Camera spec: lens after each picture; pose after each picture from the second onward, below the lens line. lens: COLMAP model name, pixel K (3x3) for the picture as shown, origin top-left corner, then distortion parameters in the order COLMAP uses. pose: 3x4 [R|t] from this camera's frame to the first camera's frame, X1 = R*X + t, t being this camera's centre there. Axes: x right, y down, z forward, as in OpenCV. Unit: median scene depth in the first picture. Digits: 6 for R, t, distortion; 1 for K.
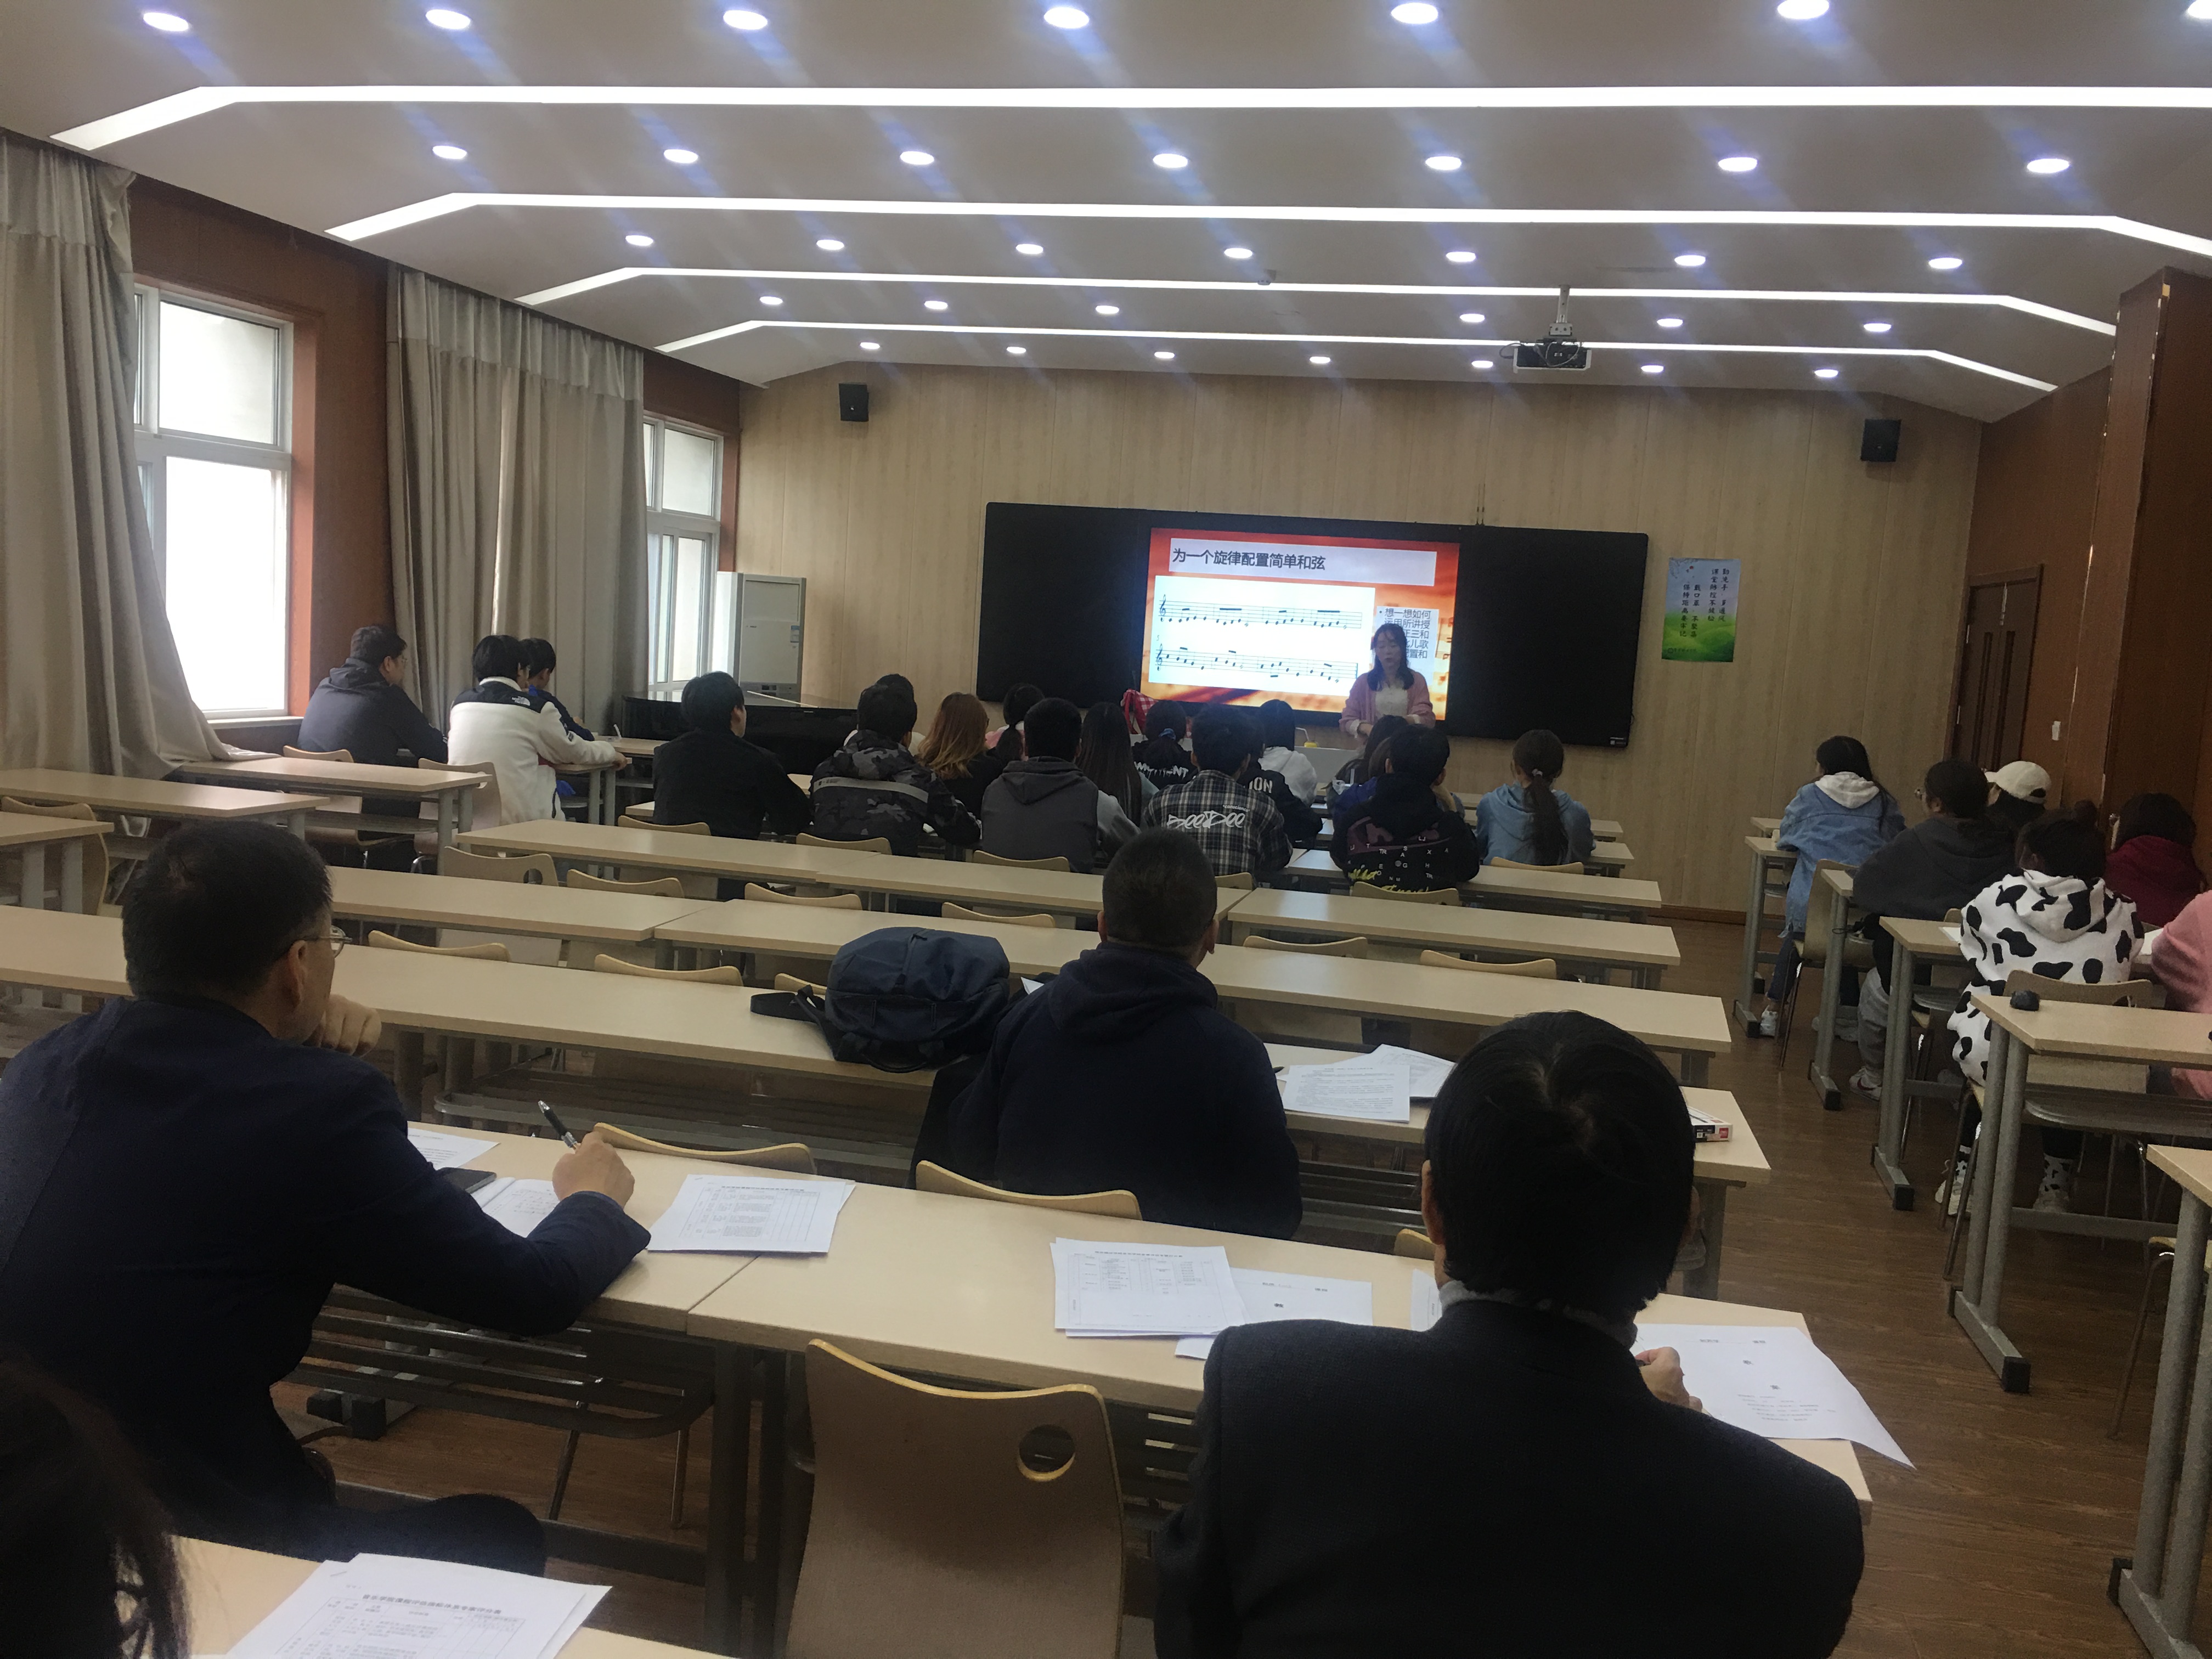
lens RADIAL K [[1889.8, 0, 1185.9], [0, 1889.8, 789.3], [0, 0, 1]] dist [0.066413, -0.083277]
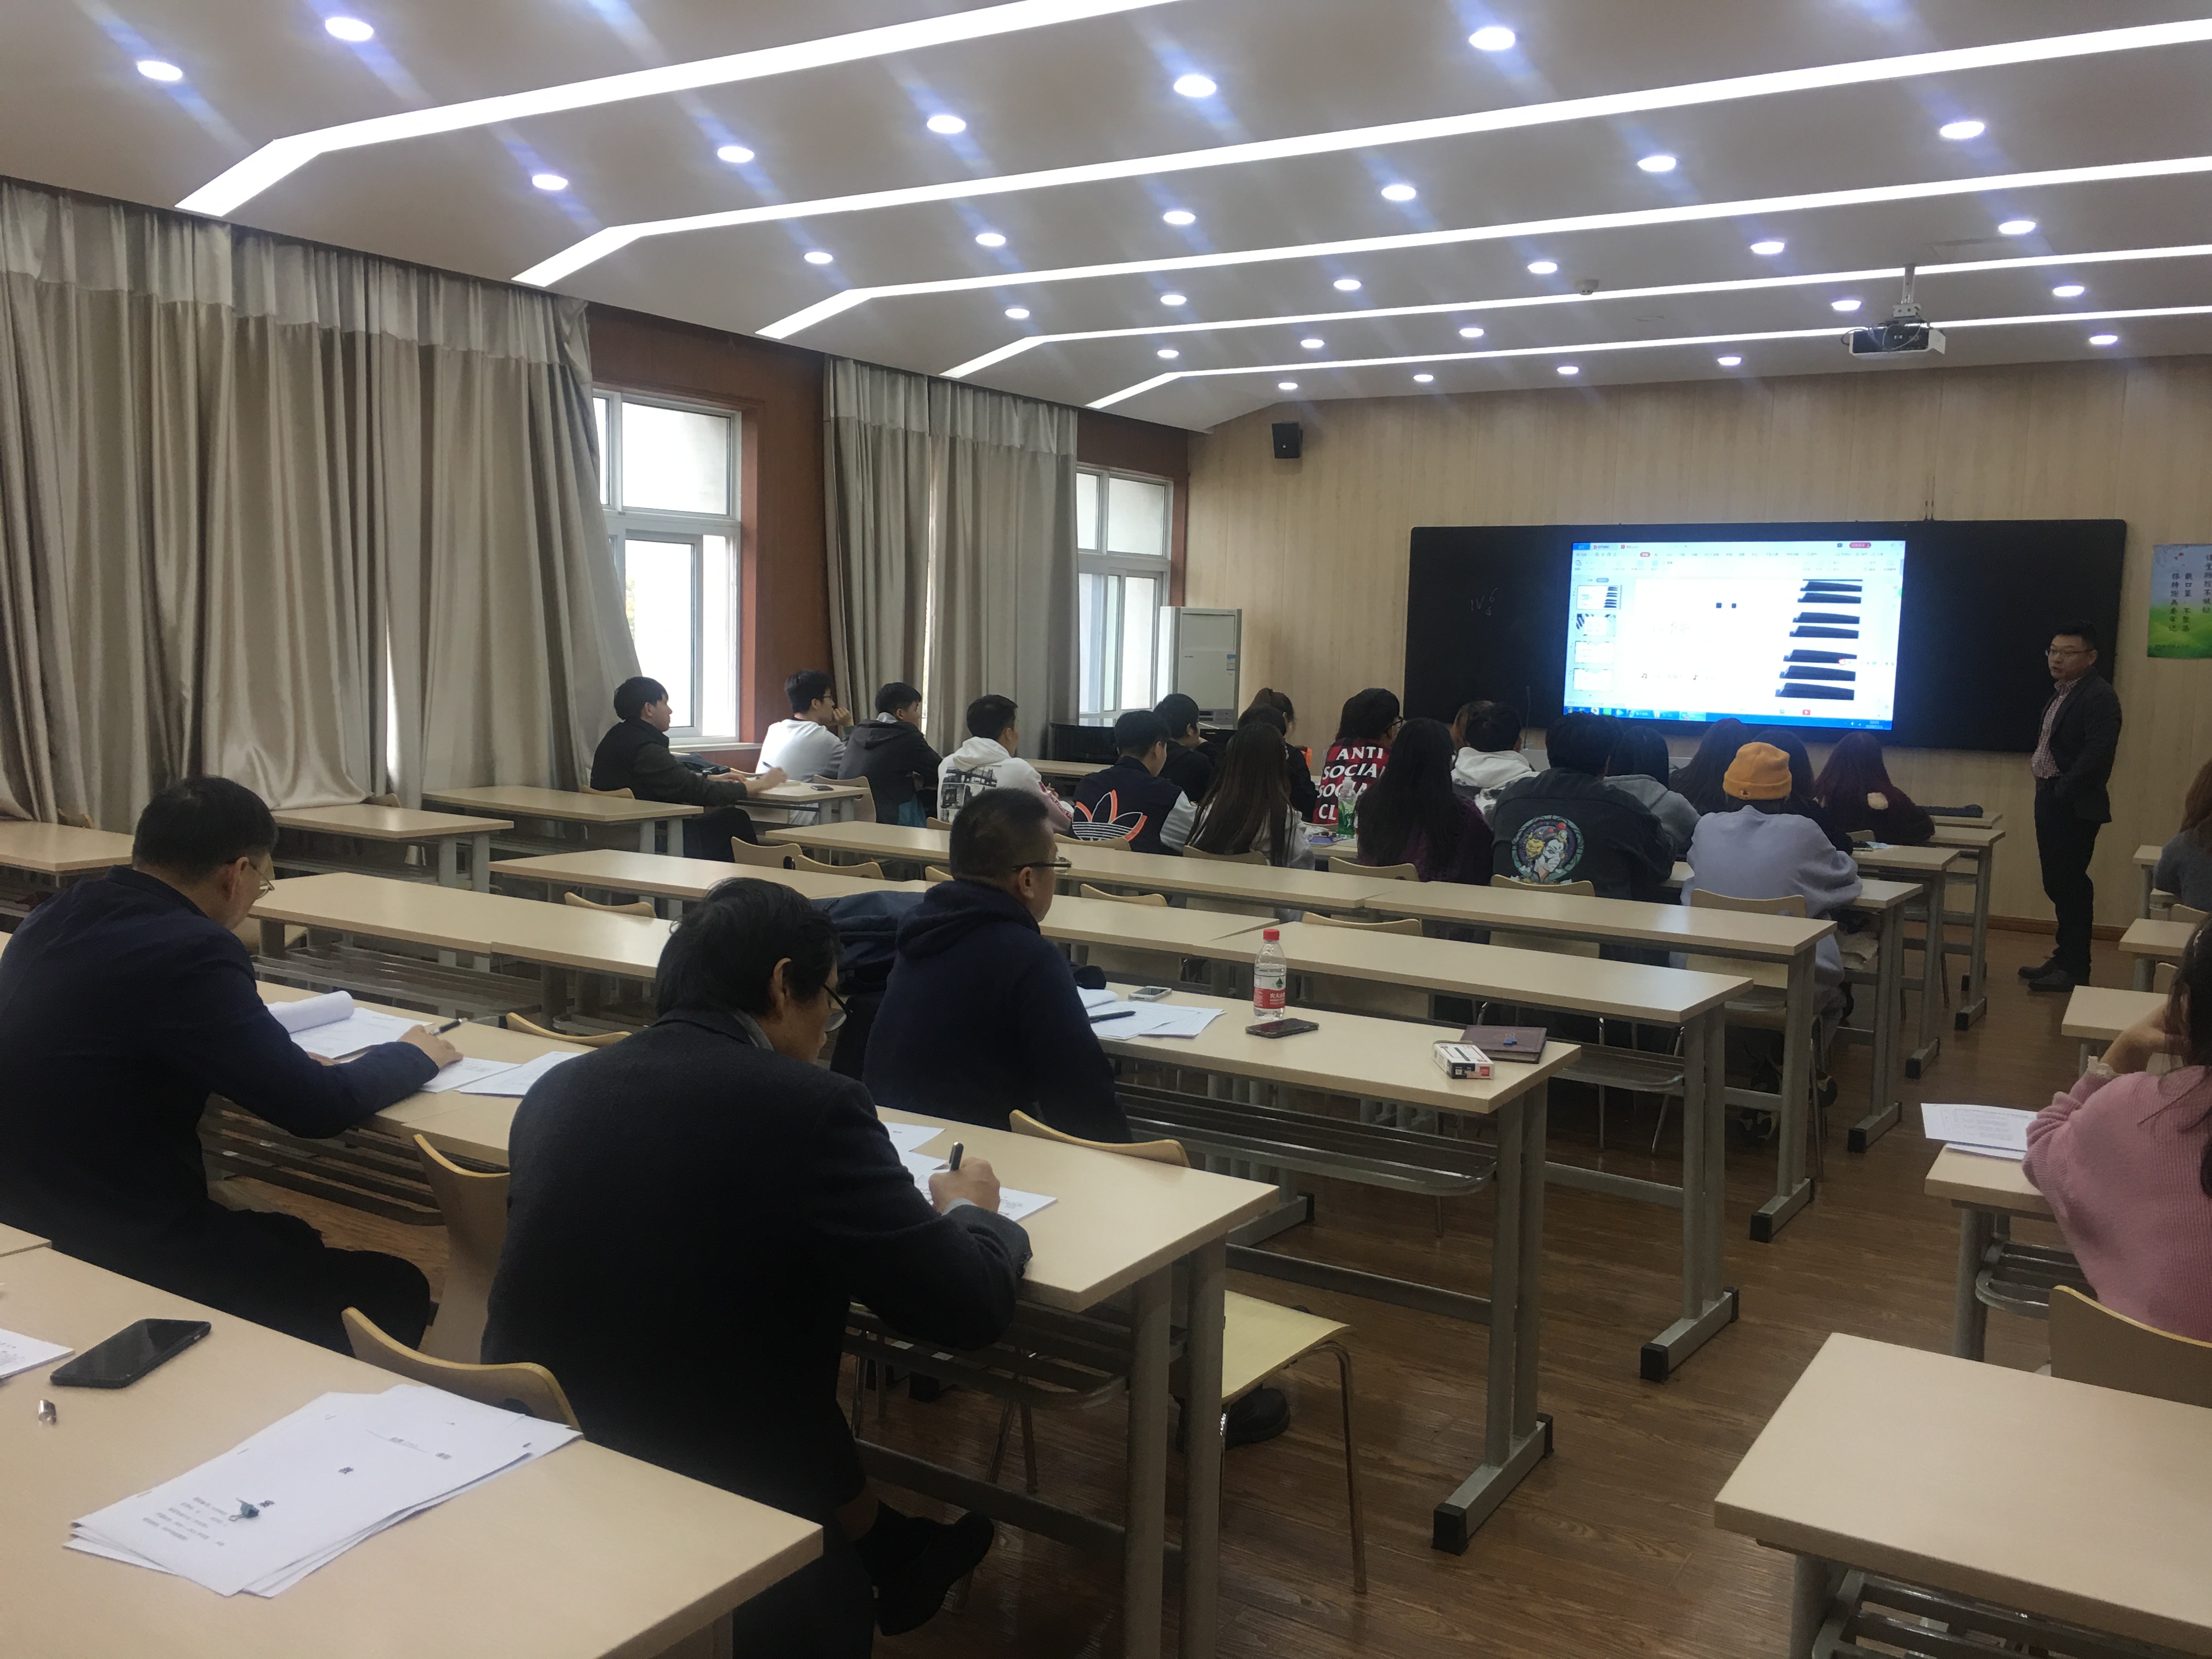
lens RADIAL K [[1889.8, 0, 1122.3], [0, 1889.8, 827.3], [0, 0, 1]] dist [0.066413, -0.083277]
pose [[0.941436, -0.002777, -0.337180, 0.132093], [0.003946, 0.999988, 0.002781, 0.010428], [0.337168, -0.003949, 0.941436, -0.028294]]
